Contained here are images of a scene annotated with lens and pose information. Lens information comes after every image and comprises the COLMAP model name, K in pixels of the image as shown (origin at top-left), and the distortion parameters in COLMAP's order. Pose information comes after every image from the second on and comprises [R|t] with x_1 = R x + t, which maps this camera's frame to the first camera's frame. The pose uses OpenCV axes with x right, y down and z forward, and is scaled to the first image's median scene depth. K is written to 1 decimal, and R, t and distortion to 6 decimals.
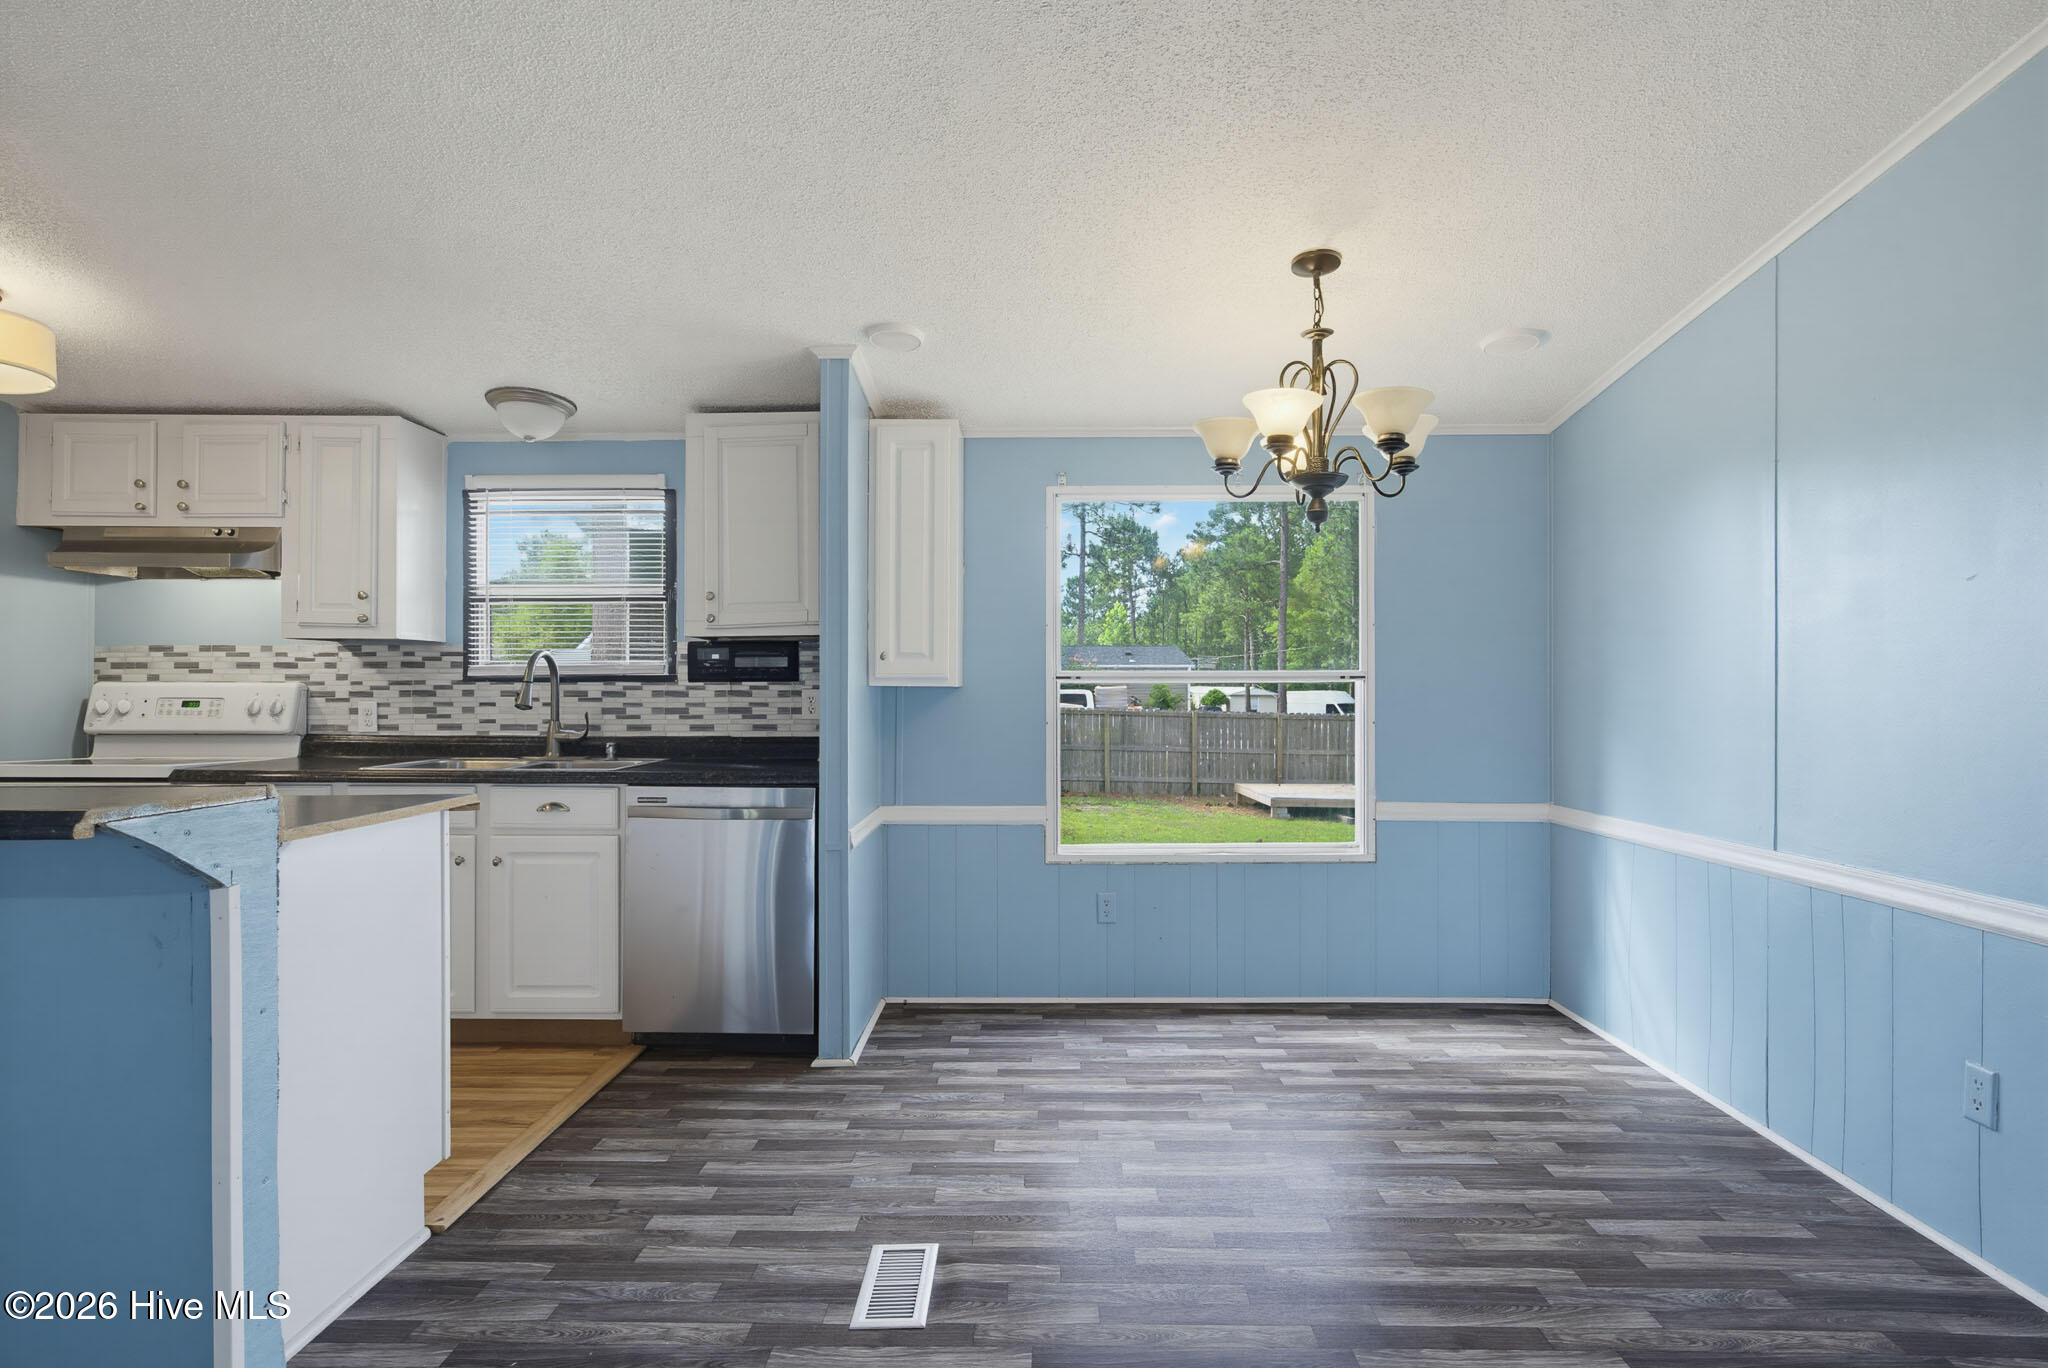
lens RADIAL K [[1113.3, 0, 1039.3], [0, 1113.3, 684.0], [0, 0, 1]] dist [0.020502, -0.006956]
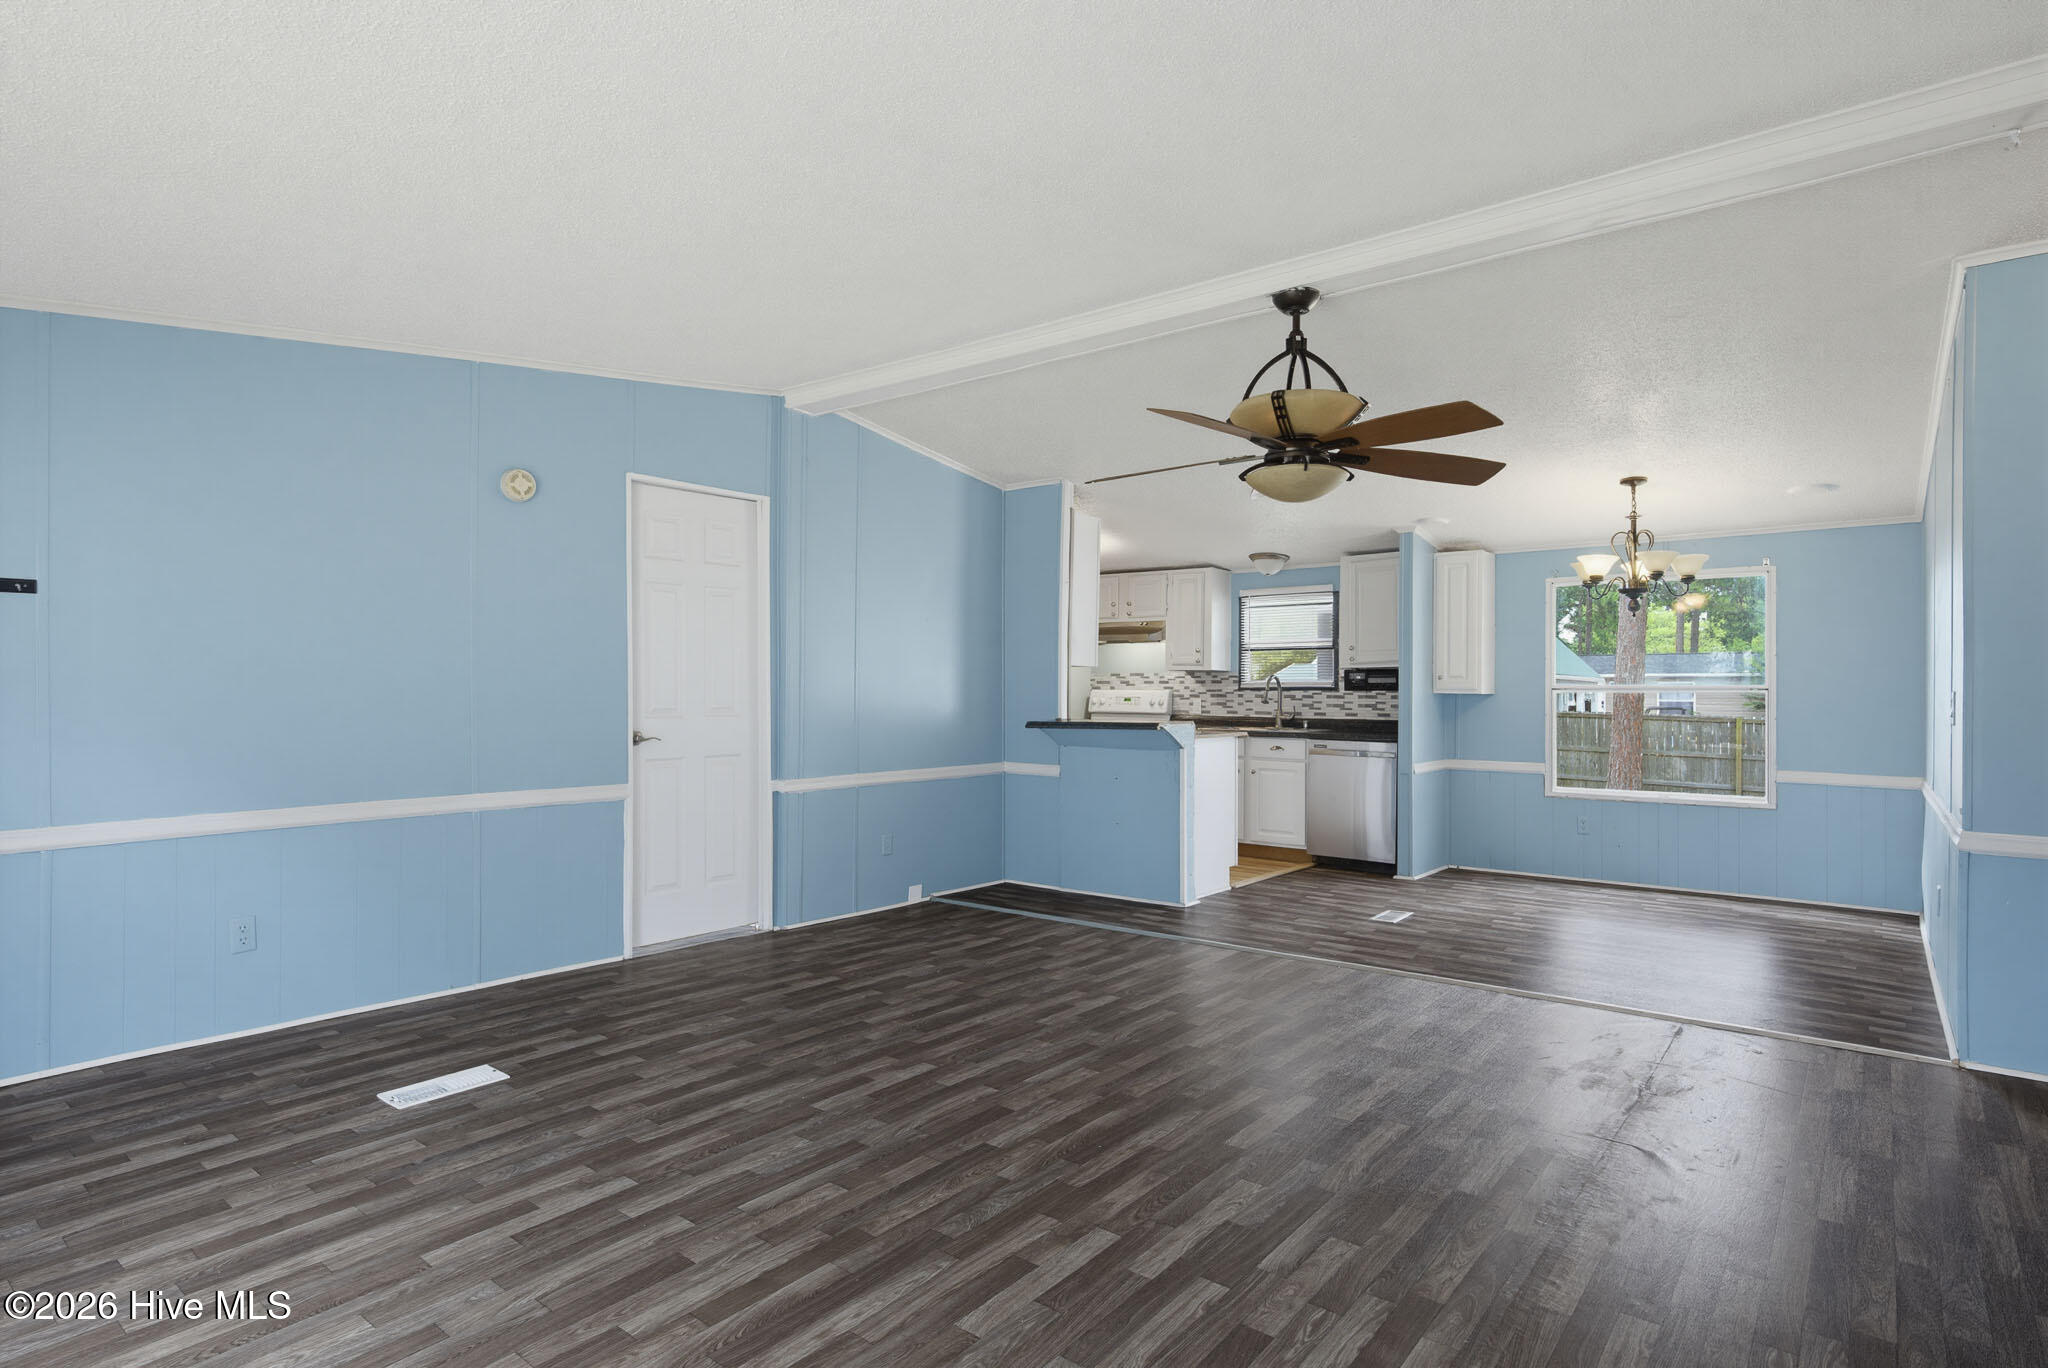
lens RADIAL K [[1113.3, 0, 1027.3], [0, 1113.3, 675.9], [0, 0, 1]] dist [0.020502, -0.006956]
pose [[0.794179, -0.004242, -0.607669, 0.429590], [-0.003909, 0.999919, -0.012089, -0.002158], [0.607671, 0.011976, 0.794098, -0.879862]]
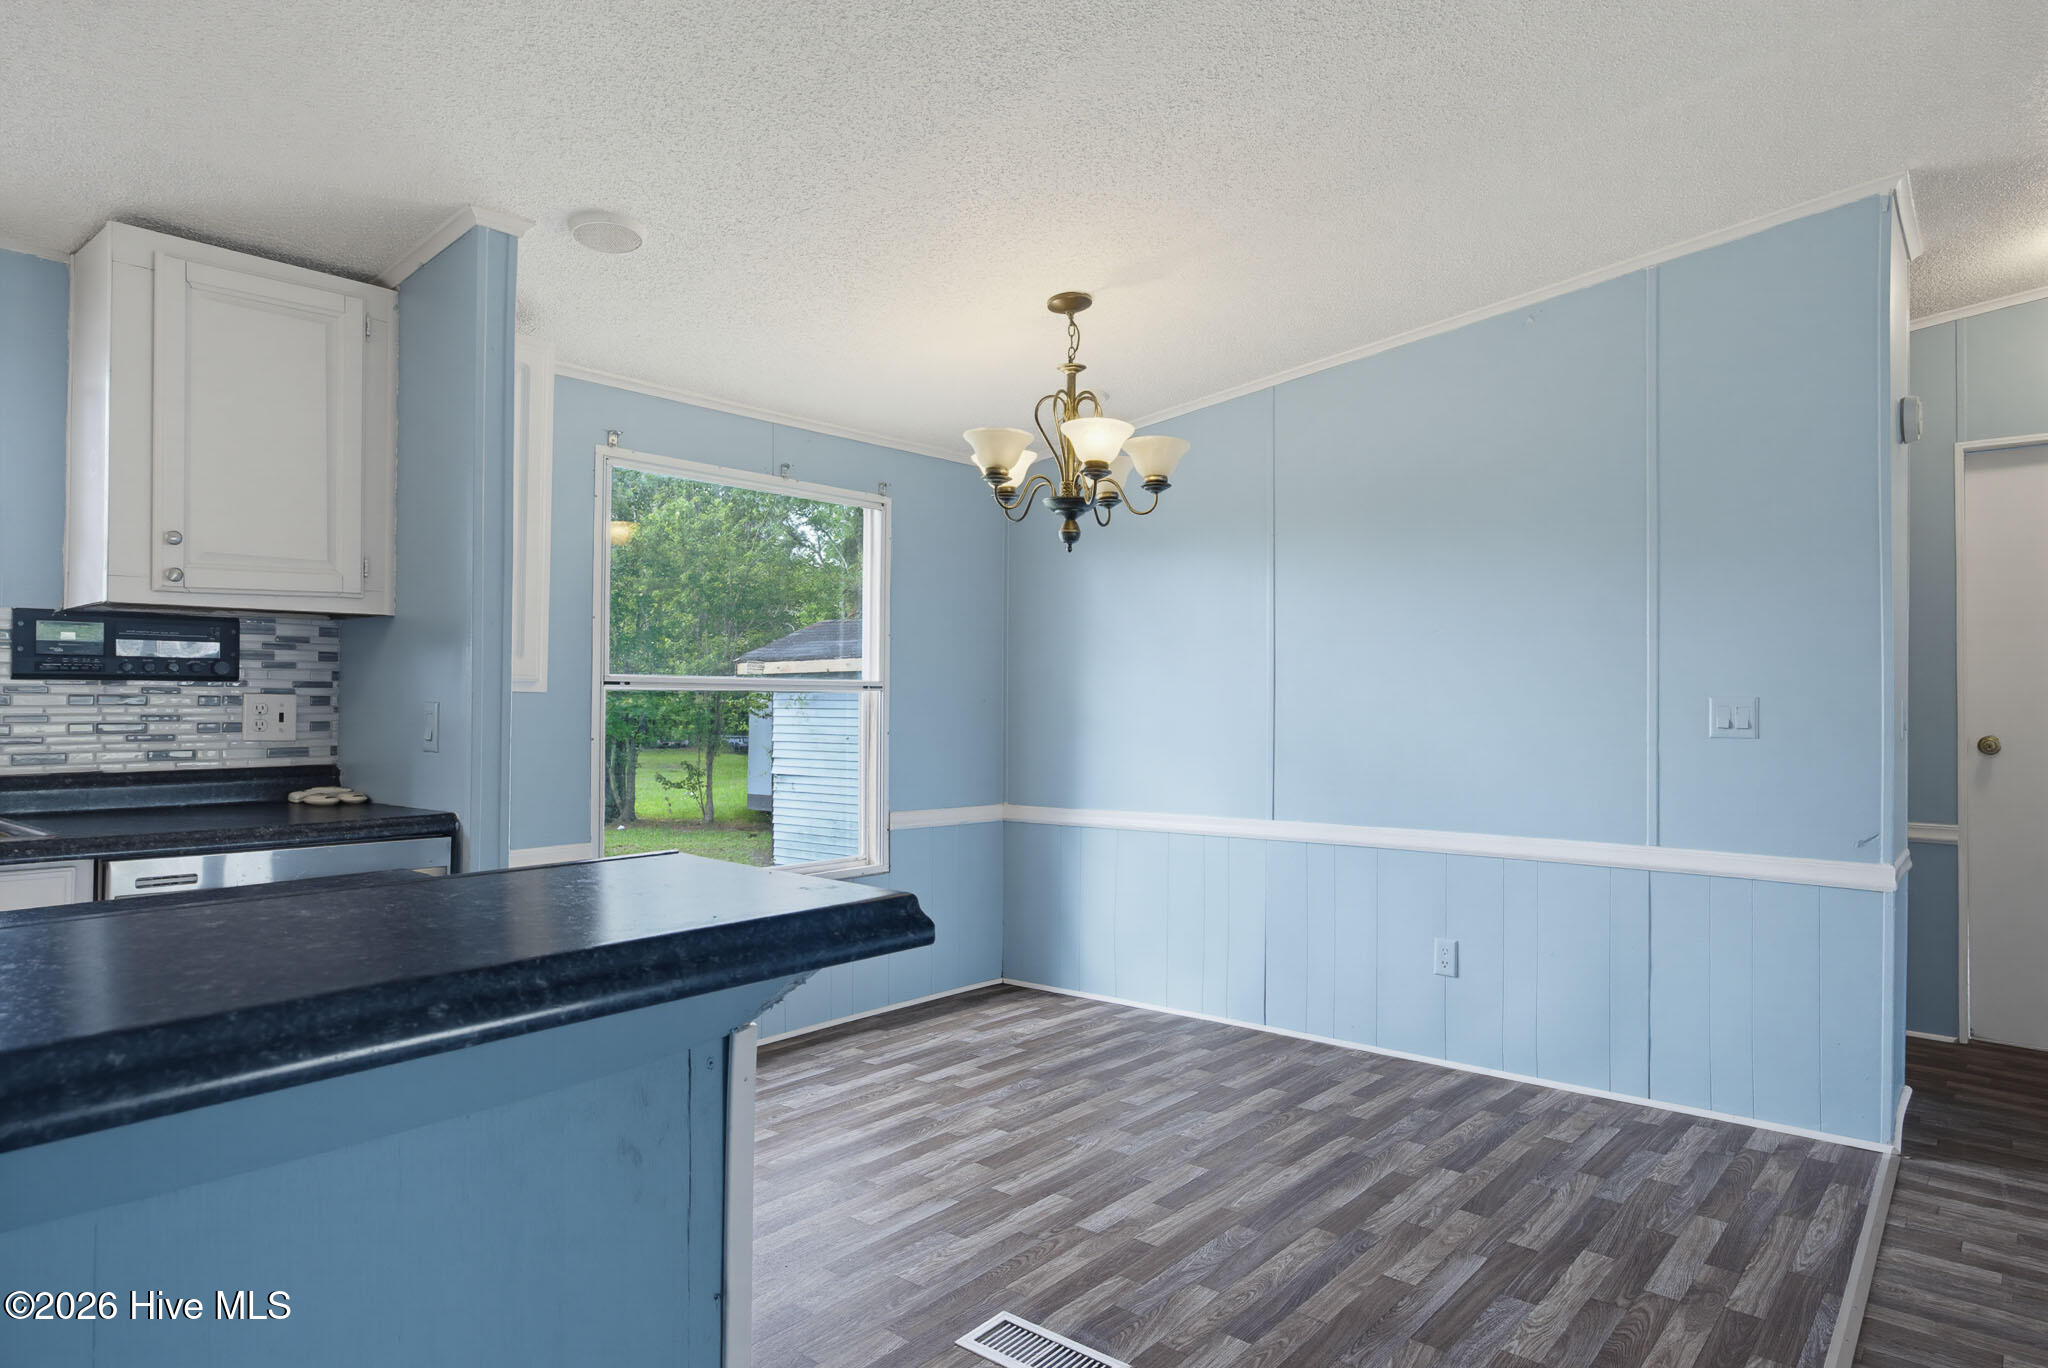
lens RADIAL K [[1210.6, 0, 1033.0], [0, 1210.6, 695.1], [0, 0, 1]] dist [-0.000363, 0.003851]
pose [[0.630597, 0.010430, 0.776040, -0.480457], [-0.009002, 0.999941, -0.006124, 0.005778], [-0.776058, -0.003124, 0.630654, 0.210266]]
